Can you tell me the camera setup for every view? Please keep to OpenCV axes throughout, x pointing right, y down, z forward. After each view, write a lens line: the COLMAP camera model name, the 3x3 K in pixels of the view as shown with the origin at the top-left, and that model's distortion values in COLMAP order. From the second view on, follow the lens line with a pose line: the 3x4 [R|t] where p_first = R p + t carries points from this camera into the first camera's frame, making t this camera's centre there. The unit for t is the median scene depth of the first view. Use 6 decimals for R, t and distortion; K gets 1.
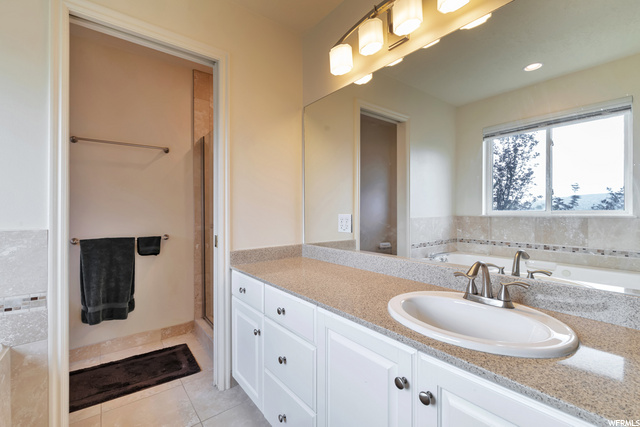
lens RADIAL K [[282.5, 0, 323.5], [0, 282.5, 214.9], [0, 0, 1]] dist [-0.001409, 0.000467]
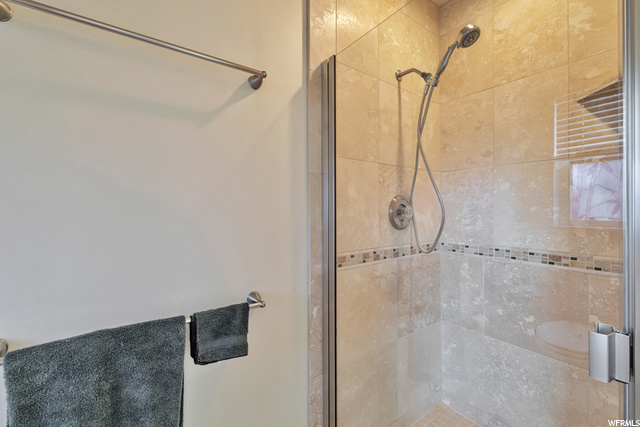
lens RADIAL K [[282.5, 0, 324.7], [0, 282.5, 212.9], [0, 0, 1]] dist [-0.001409, 0.000467]
pose [[0.999728, 0.001013, -0.023305, -0.589167], [-0.001302, 0.999922, -0.012427, -0.049195], [0.023291, 0.012454, 0.999651, 0.793086]]
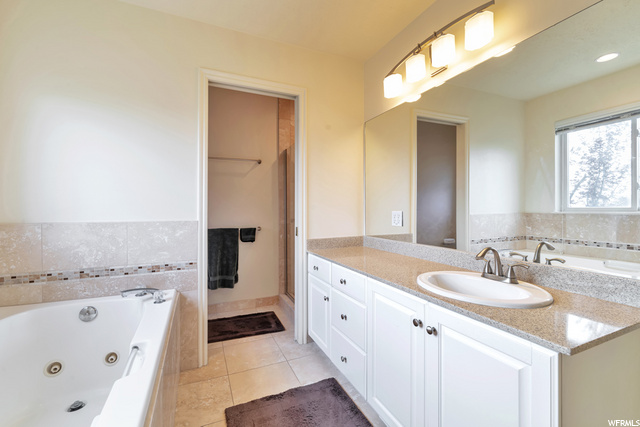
lens RADIAL K [[282.5, 0, 321.4], [0, 282.5, 211.4], [0, 0, 1]] dist [-0.001409, 0.000467]
pose [[0.966855, 0.001061, -0.255324, 0.065968], [-0.001176, 0.999999, -0.000298, -0.000674], [0.255324, 0.000589, 0.966855, -0.238693]]
